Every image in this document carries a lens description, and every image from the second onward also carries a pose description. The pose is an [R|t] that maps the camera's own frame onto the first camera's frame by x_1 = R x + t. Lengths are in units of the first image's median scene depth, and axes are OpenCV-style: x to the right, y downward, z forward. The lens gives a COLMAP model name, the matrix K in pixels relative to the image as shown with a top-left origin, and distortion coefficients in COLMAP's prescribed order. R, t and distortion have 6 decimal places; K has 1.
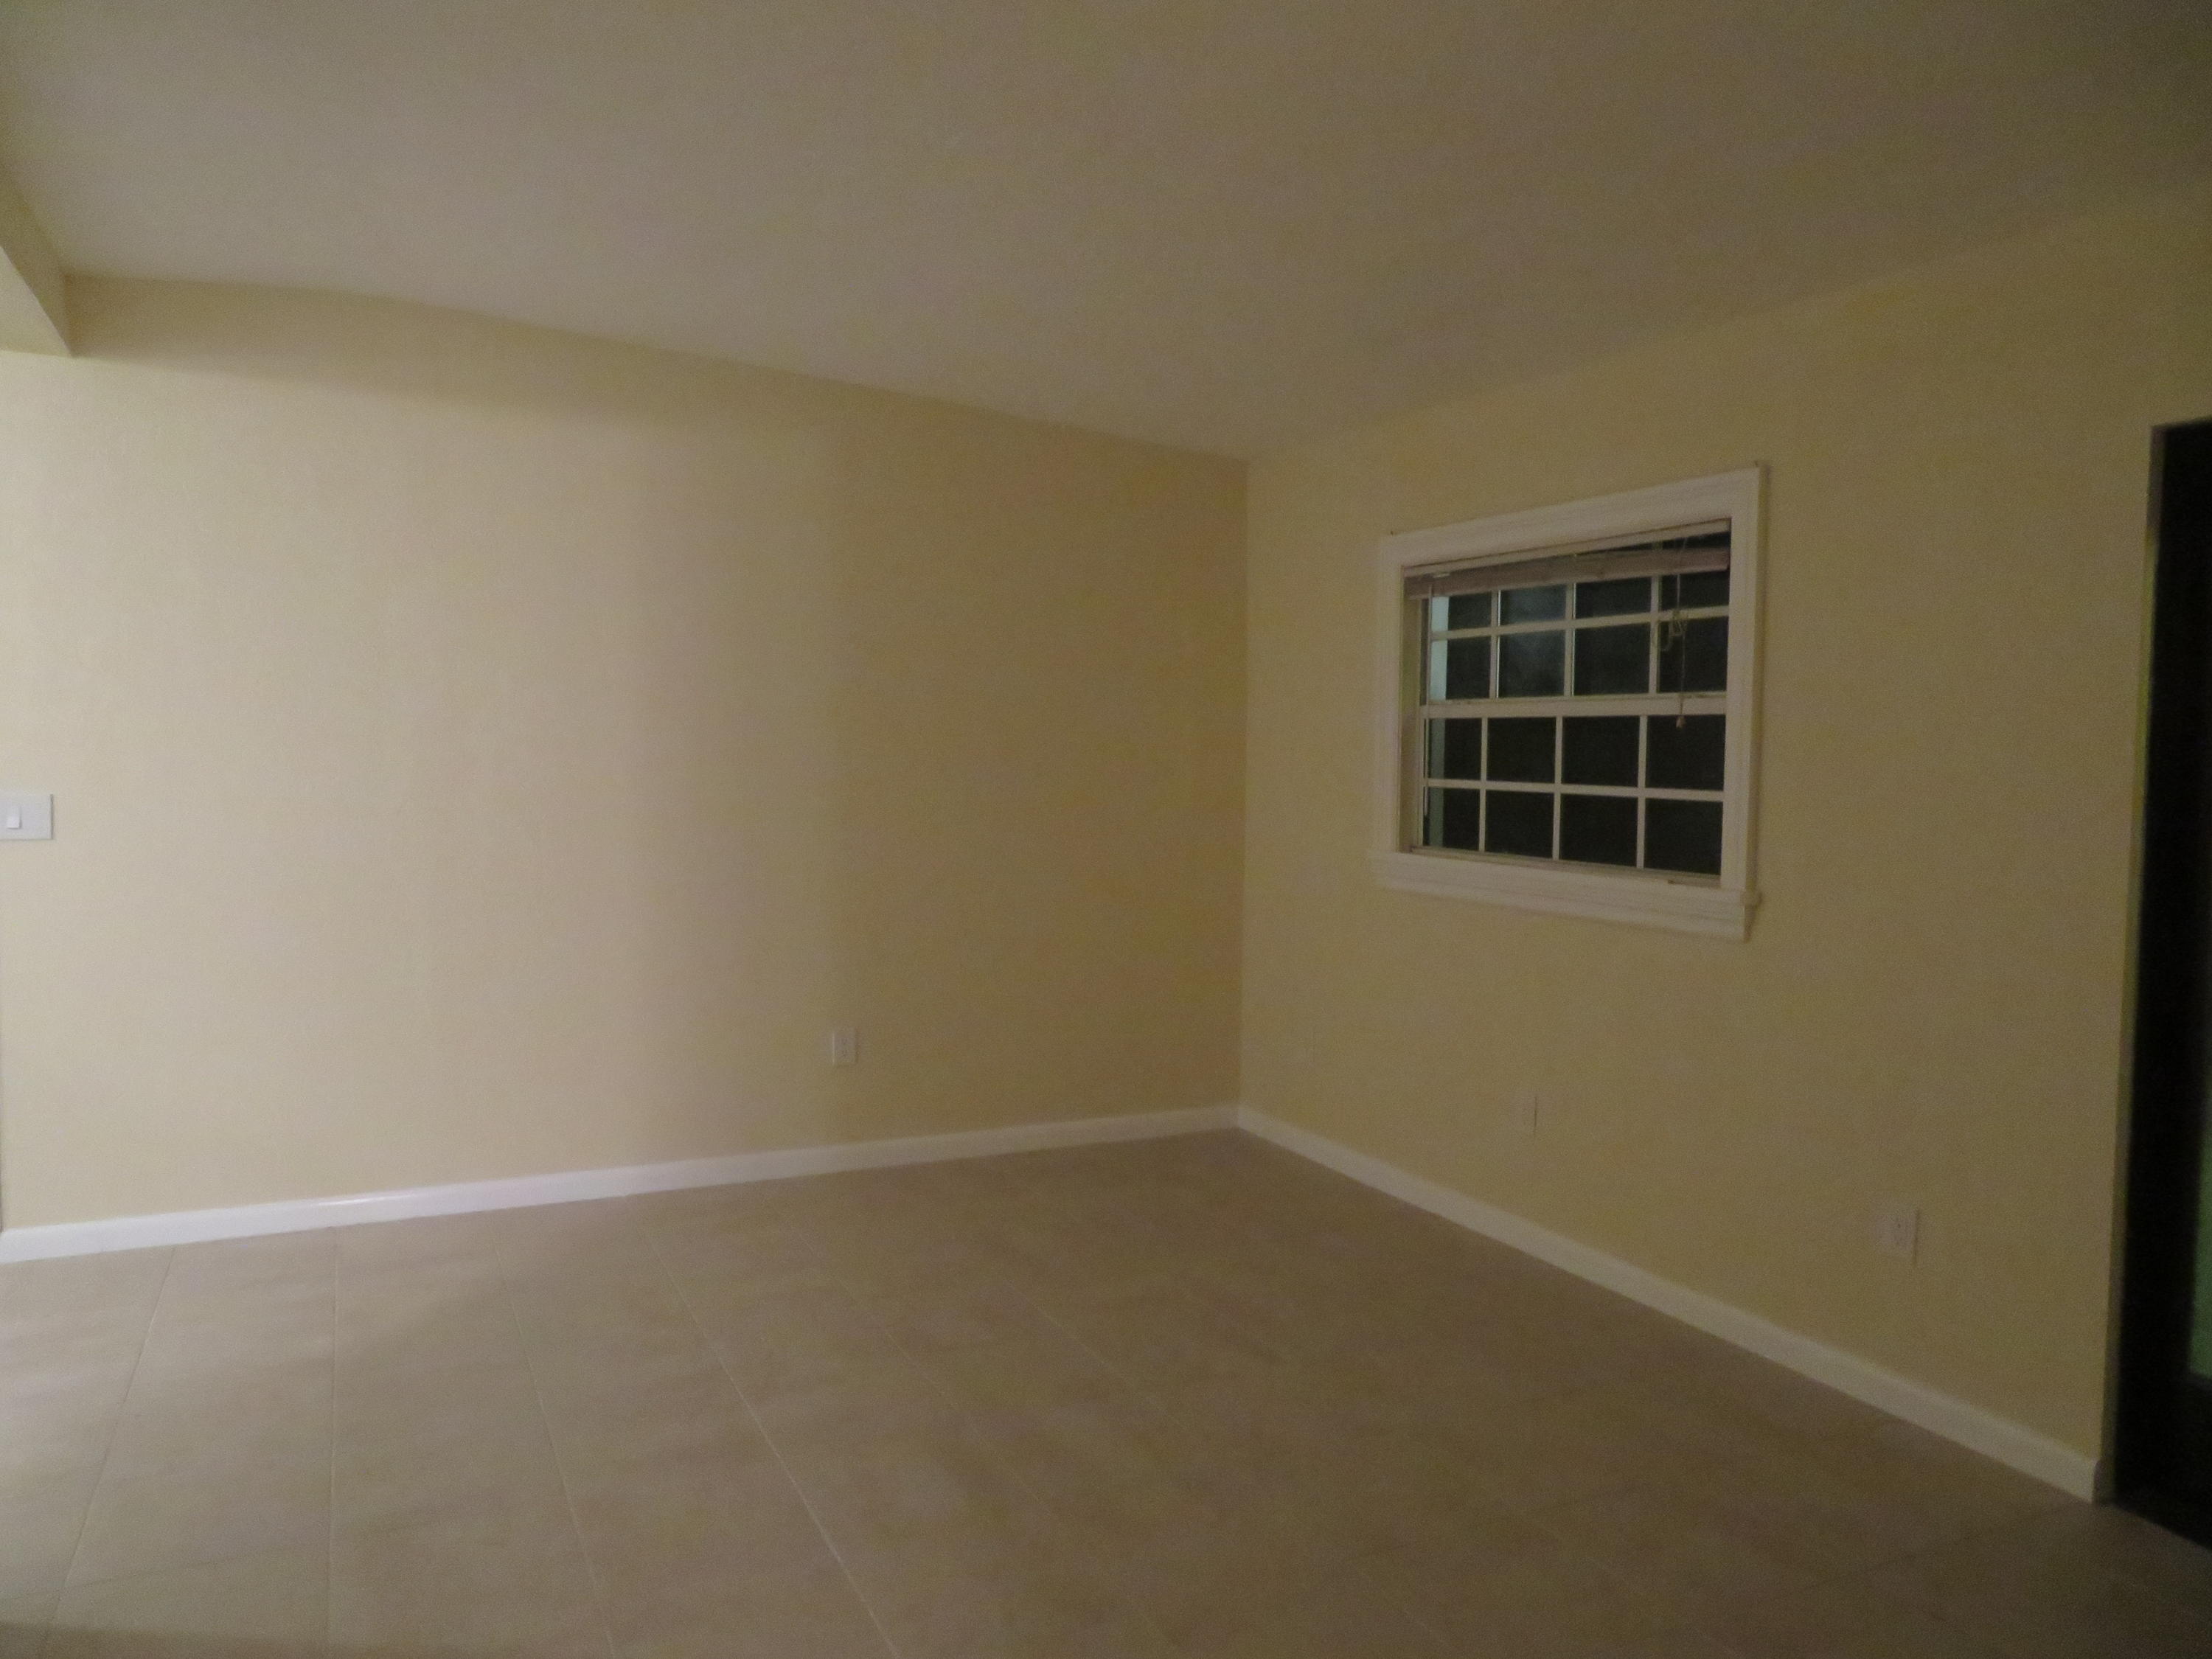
lens RADIAL K [[1551.9, 0, 1106.0], [0, 1551.9, 829.5], [0, 0, 1]] dist [0.003019, 0.000000]
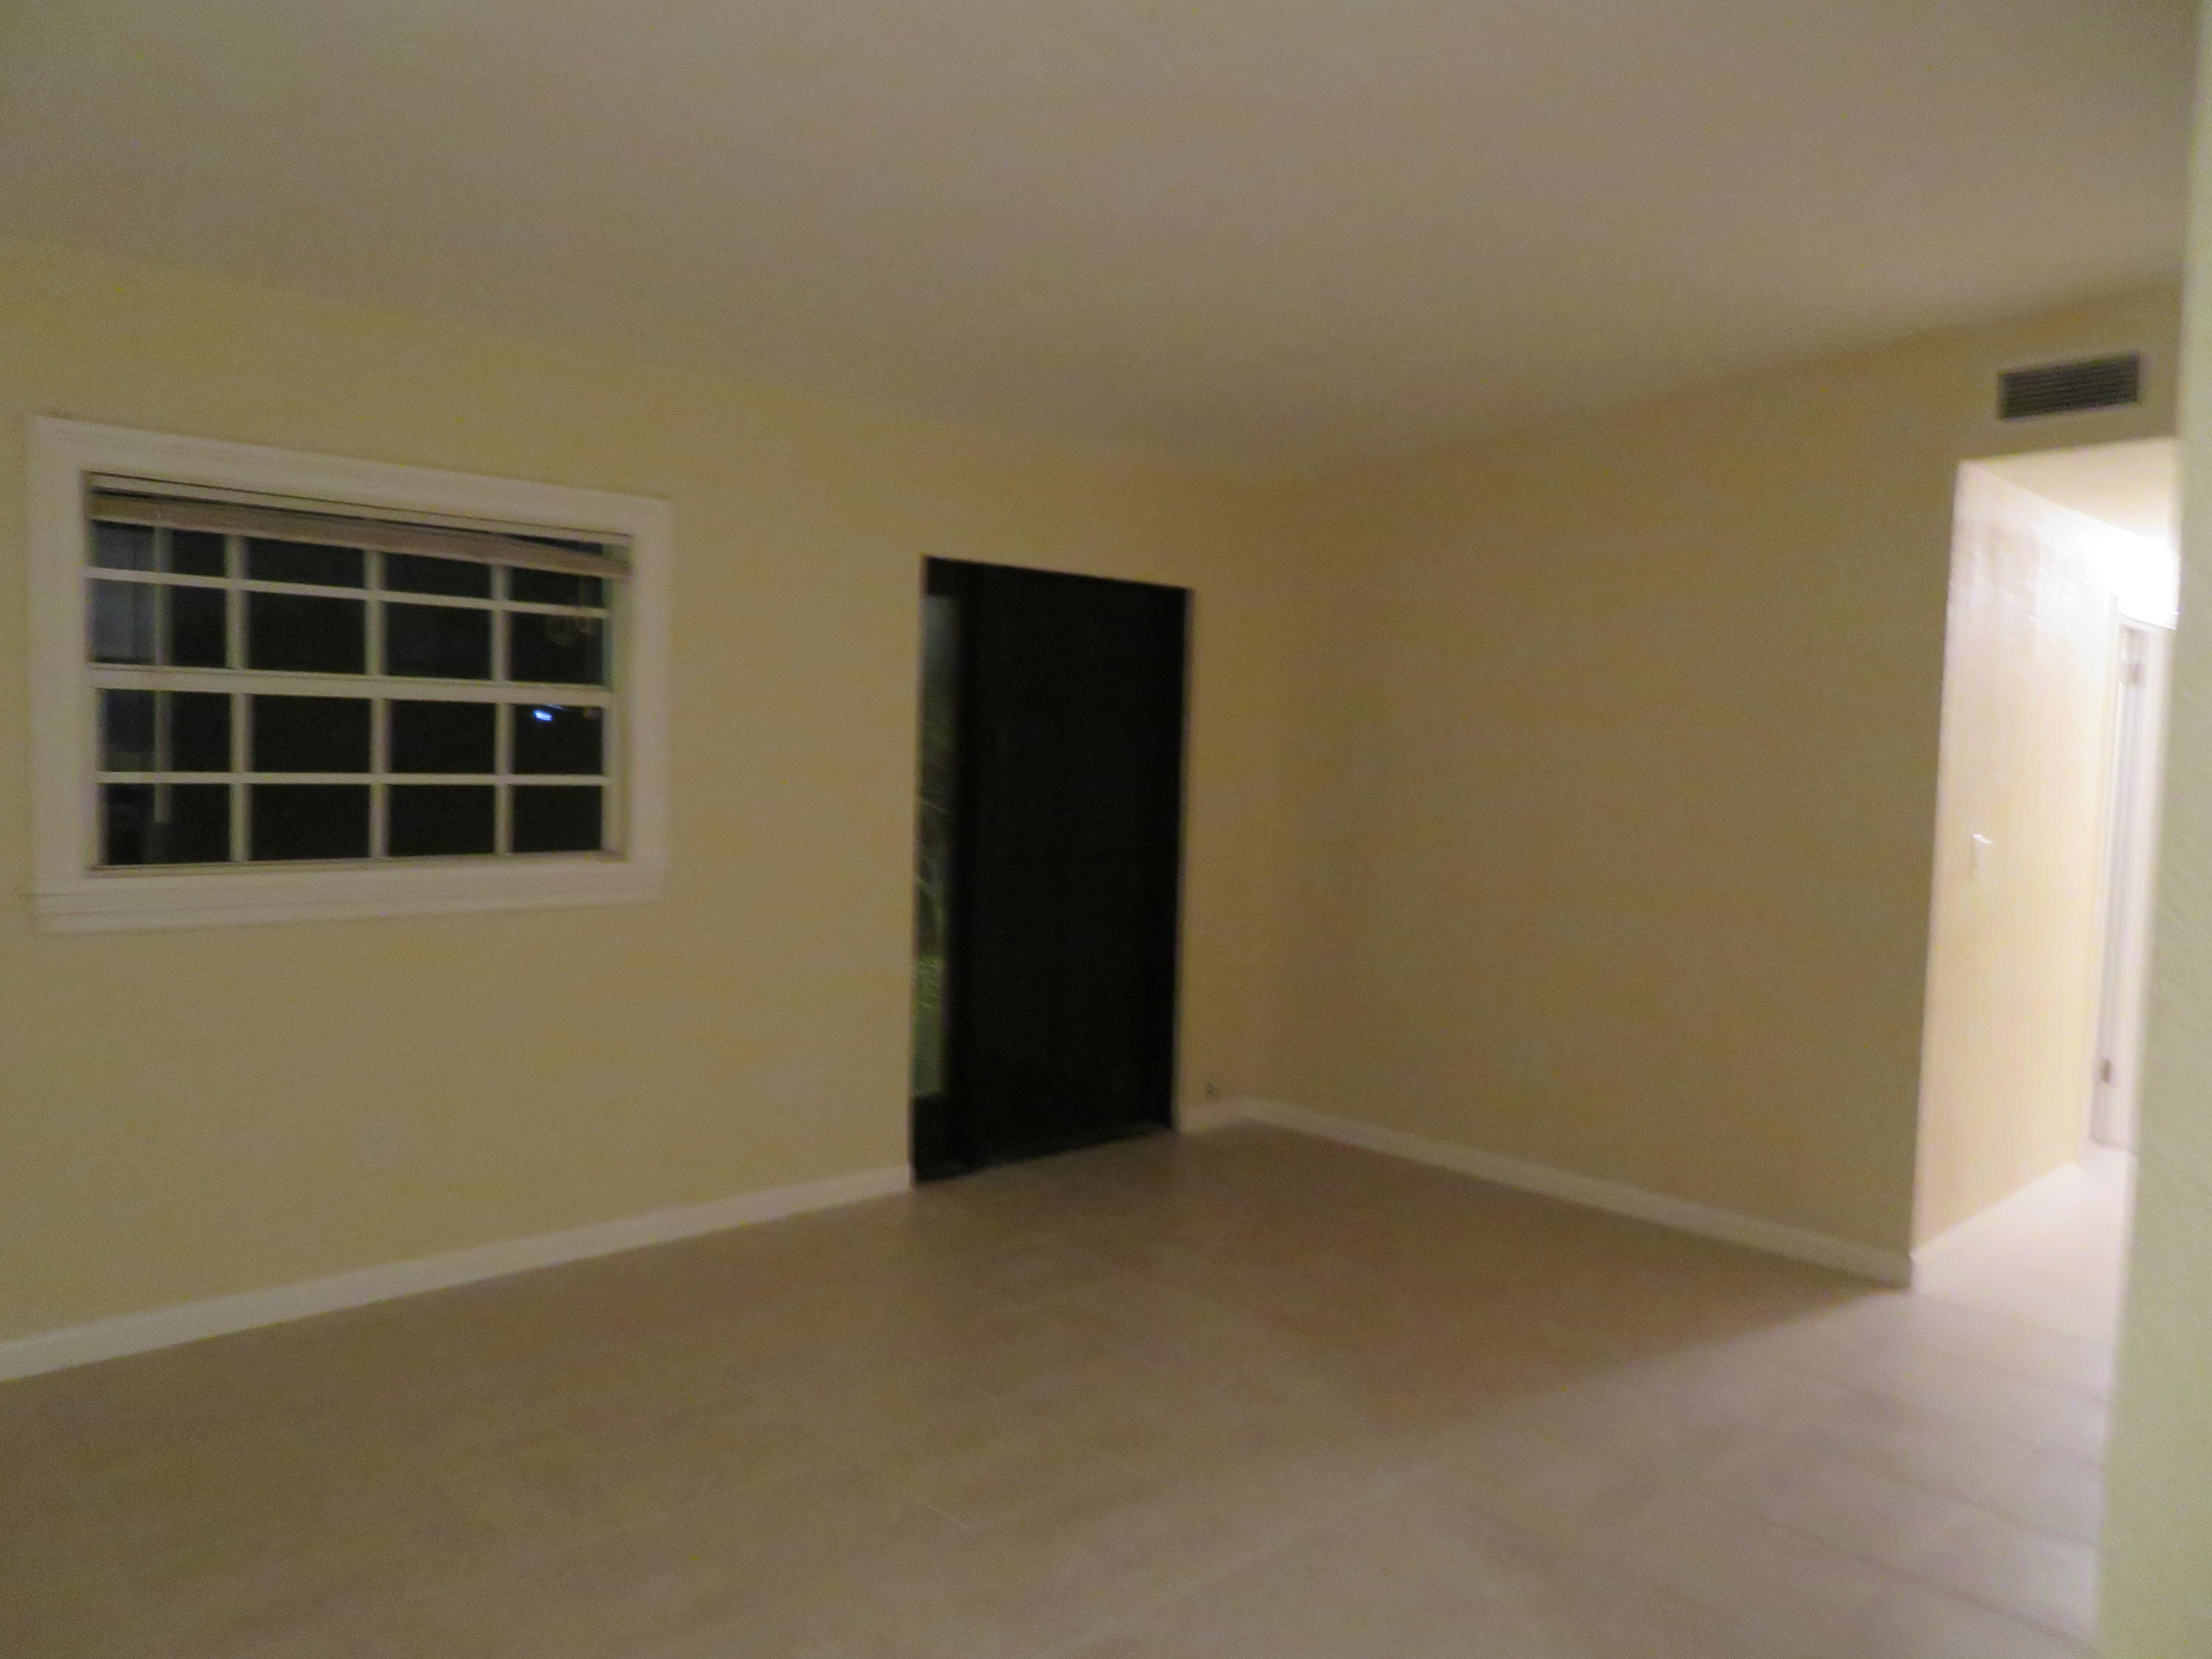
lens RADIAL K [[1156.8, 0, 1106.0], [0, 1156.8, 829.5], [0, 0, 1]] dist [-0.000332, -0.000541]
pose [[-0.126592, -0.083954, 0.988396, -0.437443], [0.031162, 0.995584, 0.088555, -0.044284], [-0.991465, 0.042011, -0.123417, 0.680076]]
